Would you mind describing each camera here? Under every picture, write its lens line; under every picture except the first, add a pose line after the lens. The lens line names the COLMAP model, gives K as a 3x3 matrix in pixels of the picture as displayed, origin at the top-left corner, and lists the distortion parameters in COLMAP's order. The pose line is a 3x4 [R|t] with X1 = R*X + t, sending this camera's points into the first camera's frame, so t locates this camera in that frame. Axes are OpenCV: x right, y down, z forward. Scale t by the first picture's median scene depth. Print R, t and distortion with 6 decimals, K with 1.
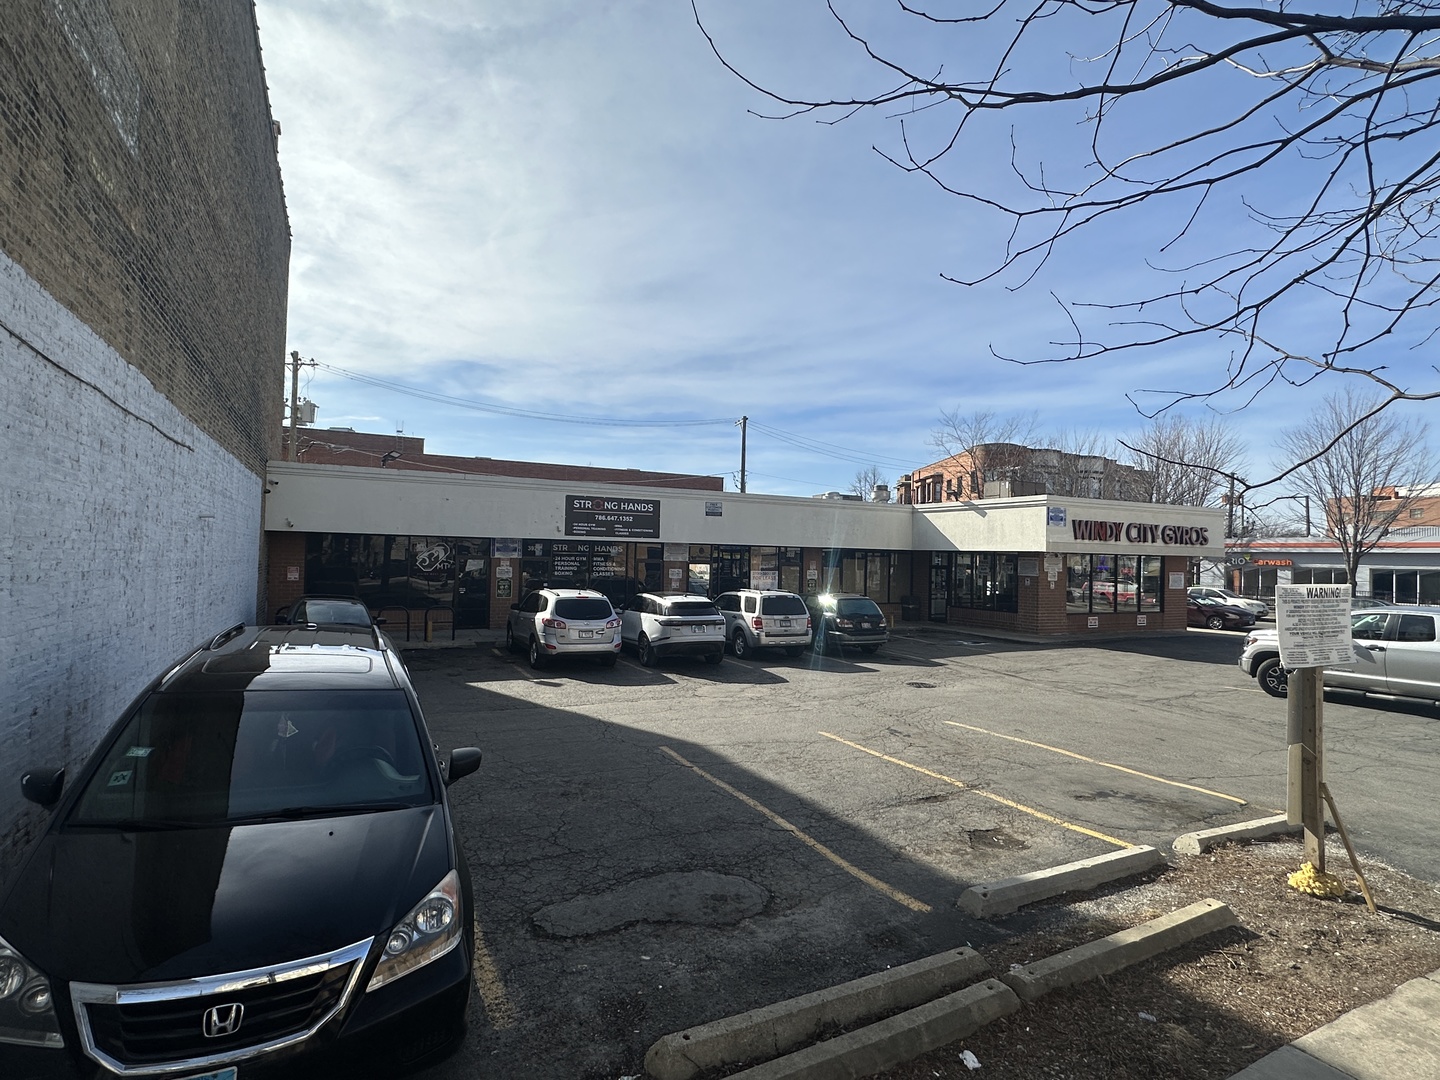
lens RADIAL K [[719.9, 0, 714.6], [0, 719.9, 537.0], [0, 0, 1]] dist [-0.003733, 0.000576]
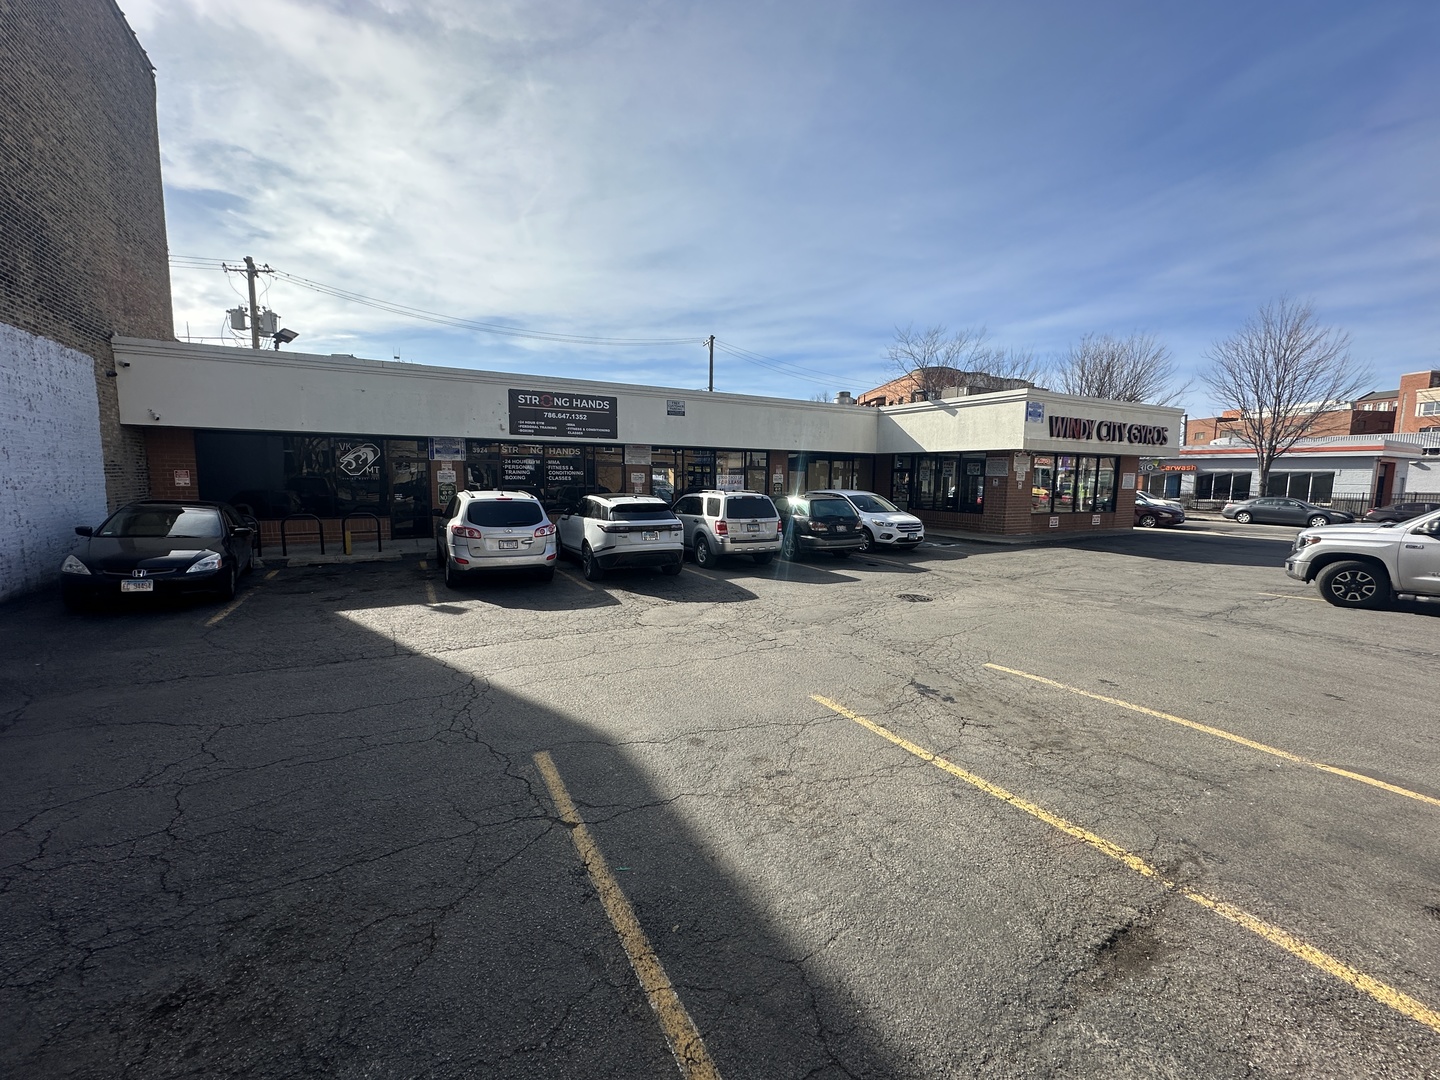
lens RADIAL K [[578.3, 0, 716.6], [0, 578.3, 543.3], [0, 0, 1]] dist [-0.002882, -0.000090]
pose [[0.999024, -0.015522, 0.041345, 0.021265], [0.009335, 0.989266, 0.145828, 0.031321], [-0.043164, -0.145300, 0.988446, 0.264524]]
